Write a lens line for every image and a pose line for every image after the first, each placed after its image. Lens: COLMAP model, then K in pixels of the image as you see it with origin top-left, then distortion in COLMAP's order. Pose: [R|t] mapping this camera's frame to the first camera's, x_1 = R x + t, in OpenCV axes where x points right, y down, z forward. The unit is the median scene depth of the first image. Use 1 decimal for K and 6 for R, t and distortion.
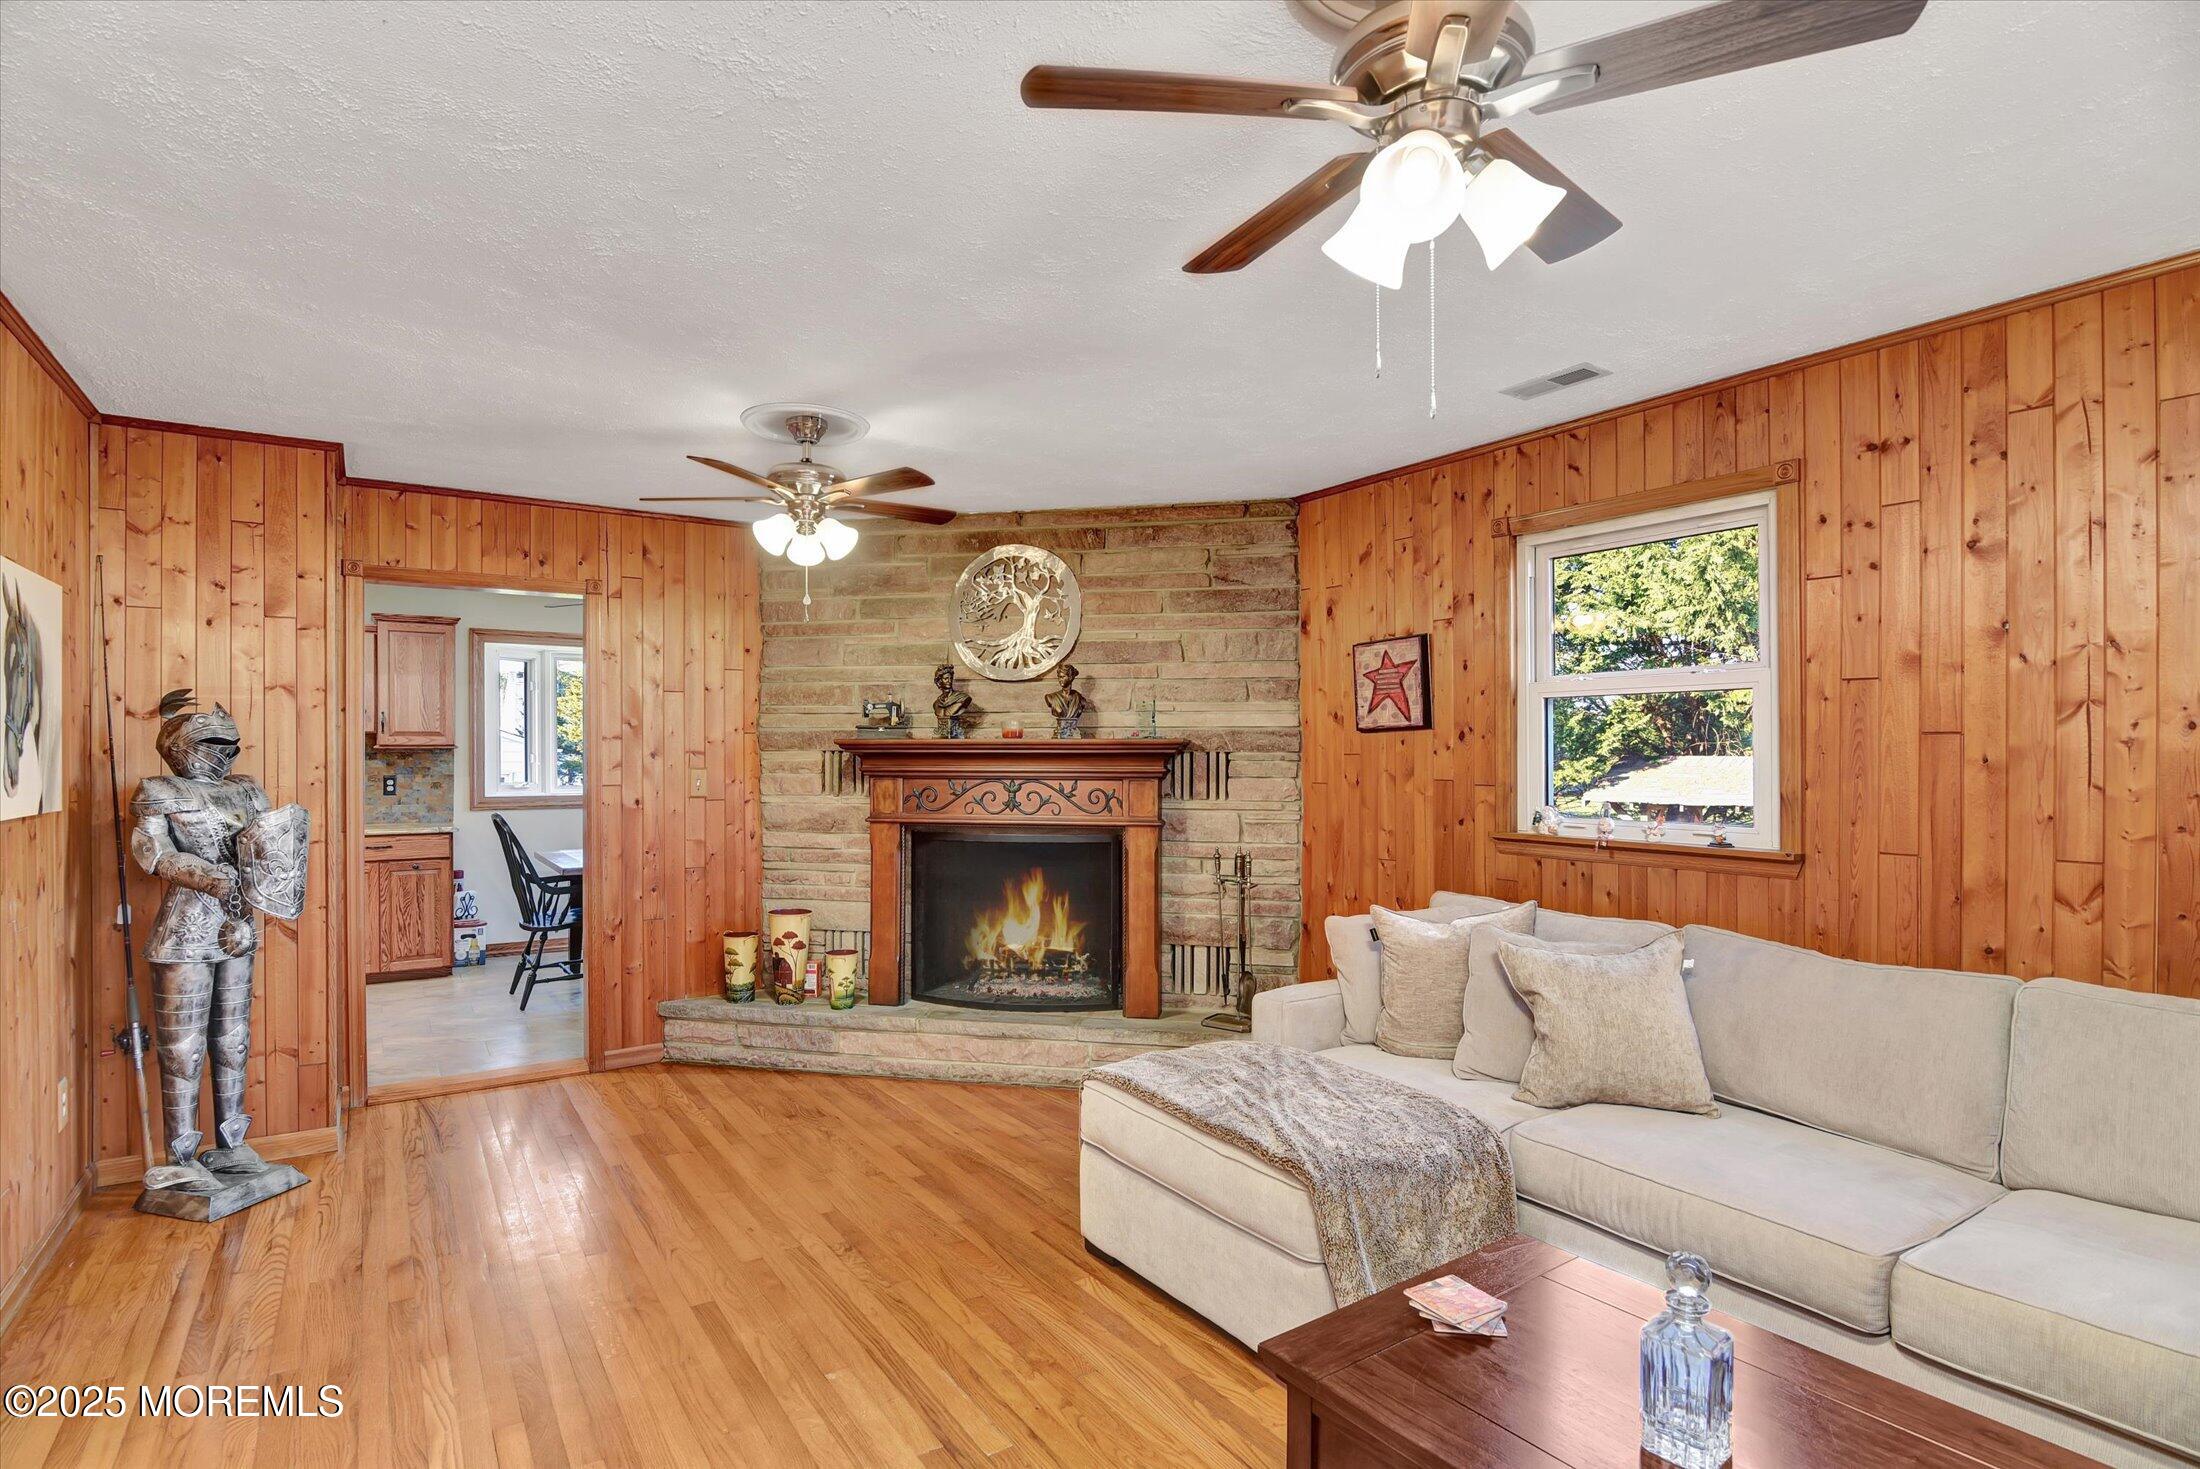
lens RADIAL K [[1091.2, 0, 1085.2], [0, 1091.2, 745.8], [0, 0, 1]] dist [-0.016175, -0.000874]
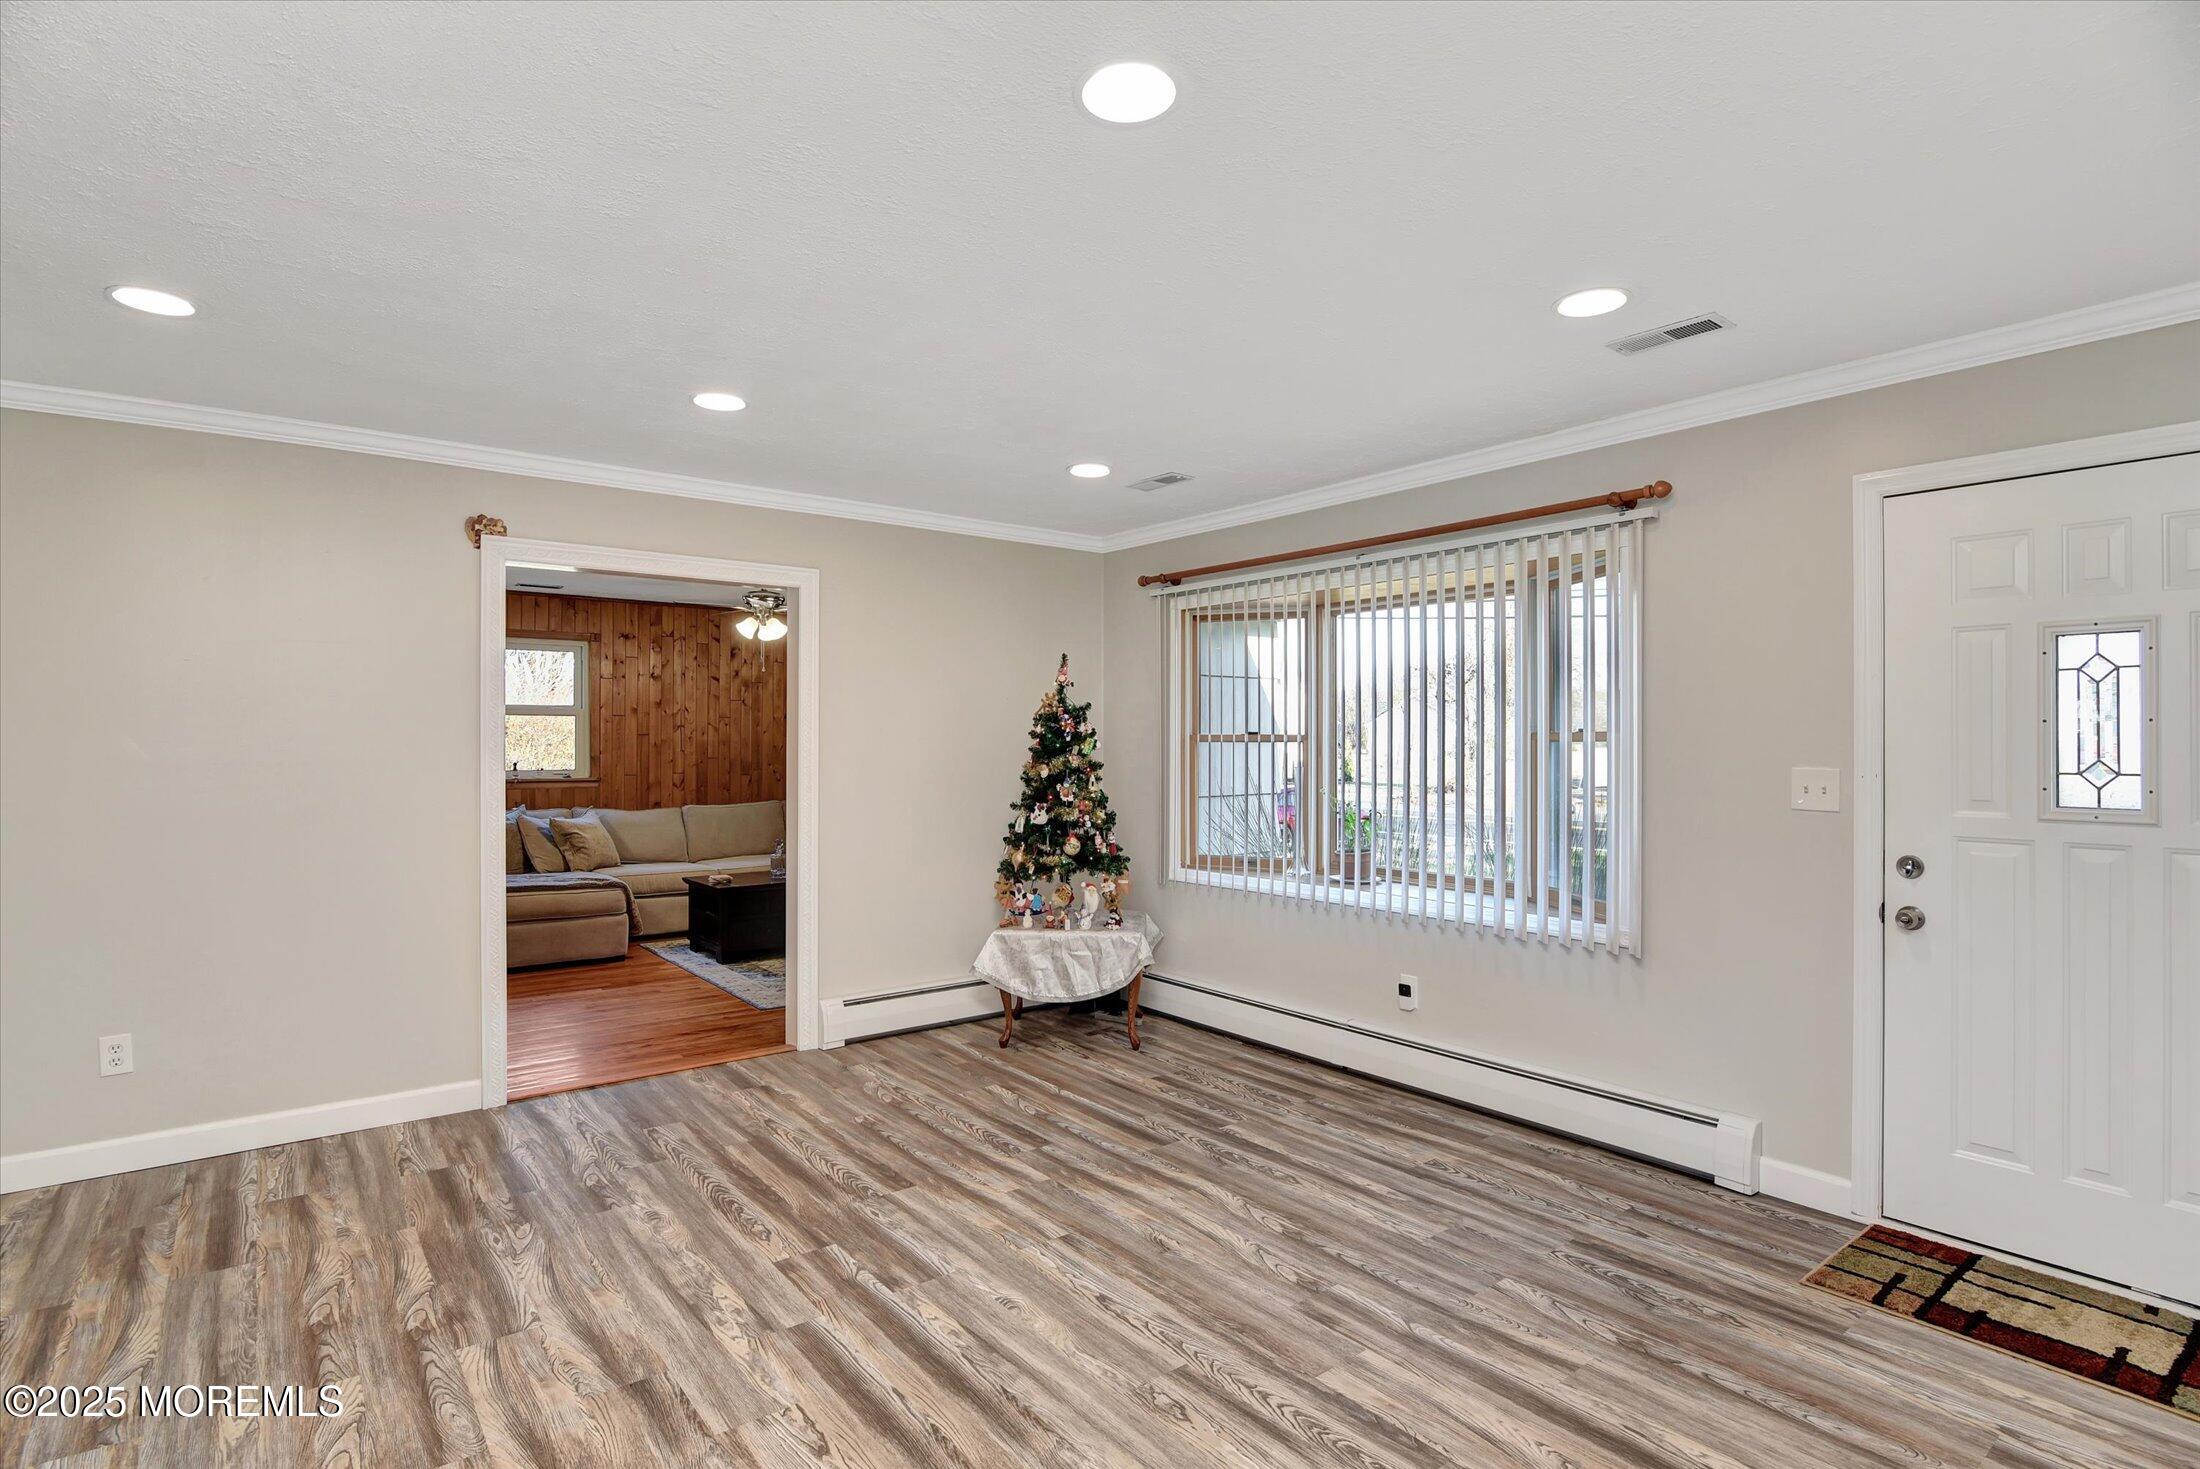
lens RADIAL K [[1091.2, 0, 1099.8], [0, 1091.2, 743.3], [0, 0, 1]] dist [-0.016175, -0.000874]
pose [[-0.078202, 0.006979, 0.996913, -1.409646], [-0.001252, 0.999974, -0.007098, 0.019812], [-0.996937, -0.001803, -0.078191, -0.030462]]
